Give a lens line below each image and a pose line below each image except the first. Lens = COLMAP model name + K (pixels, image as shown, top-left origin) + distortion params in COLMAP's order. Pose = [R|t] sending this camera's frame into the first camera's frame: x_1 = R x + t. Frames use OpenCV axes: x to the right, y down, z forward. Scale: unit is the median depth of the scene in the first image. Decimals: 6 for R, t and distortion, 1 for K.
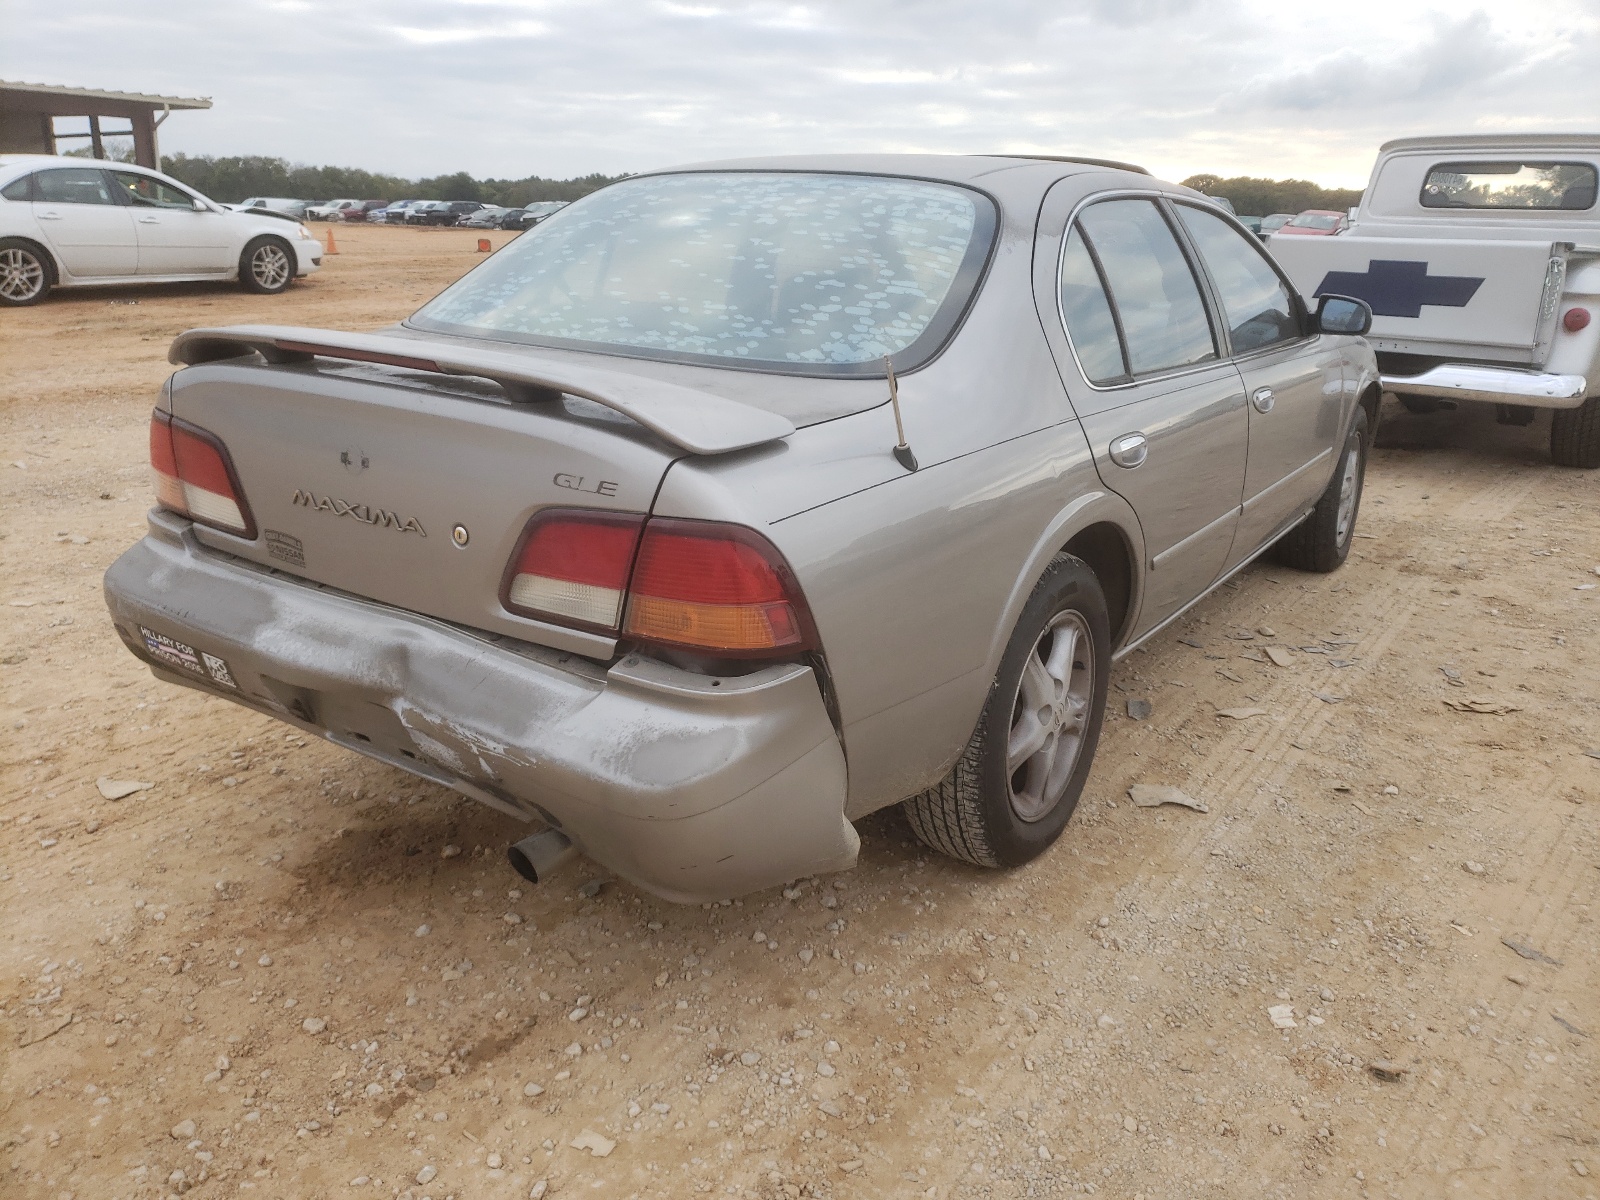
lens RADIAL K [[1189.3, 0, 835.7], [0, 1189.3, 598.9], [0, 0, 1]] dist [-0.001483, 0.065838]
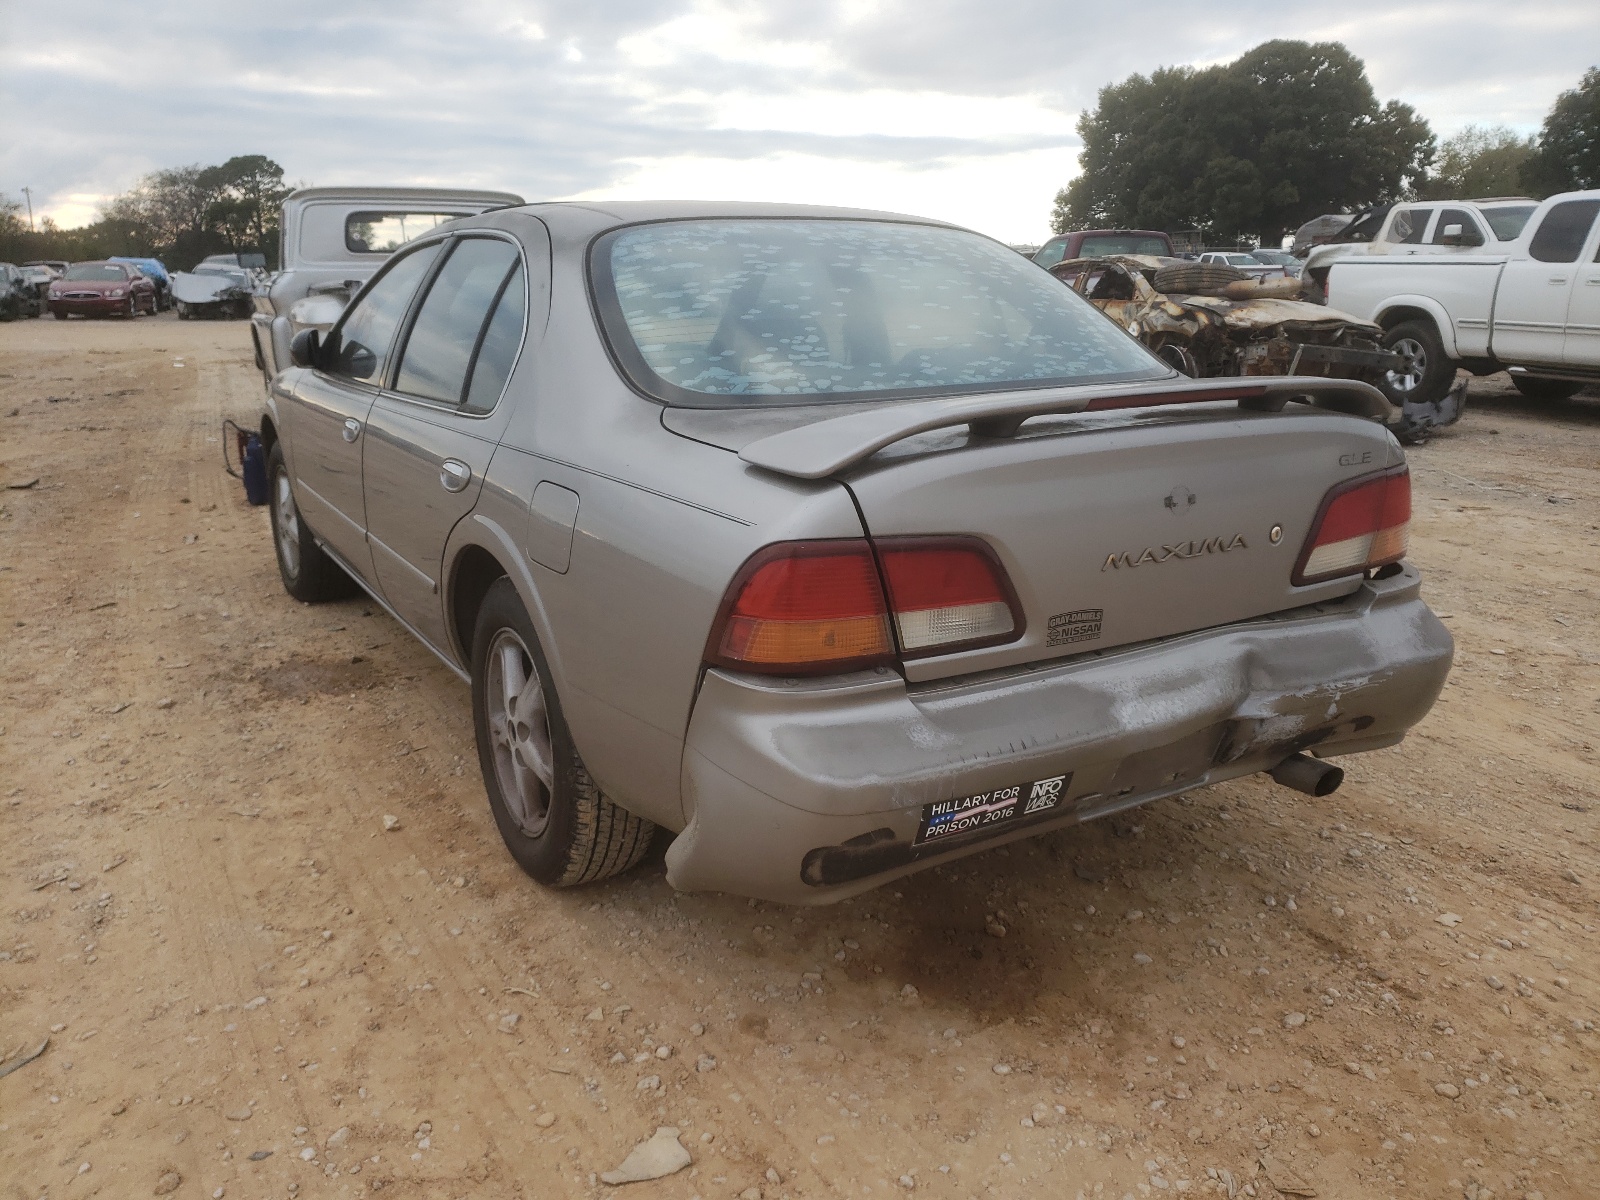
lens RADIAL K [[1189.3, 0, 835.7], [0, 1189.3, 598.9], [0, 0, 1]] dist [-0.001483, 0.065838]
pose [[0.432614, -0.263756, 0.862135, -1.431465], [0.280862, 0.948093, 0.149118, -0.271386], [-0.856715, 0.177630, 0.484238, 0.770874]]
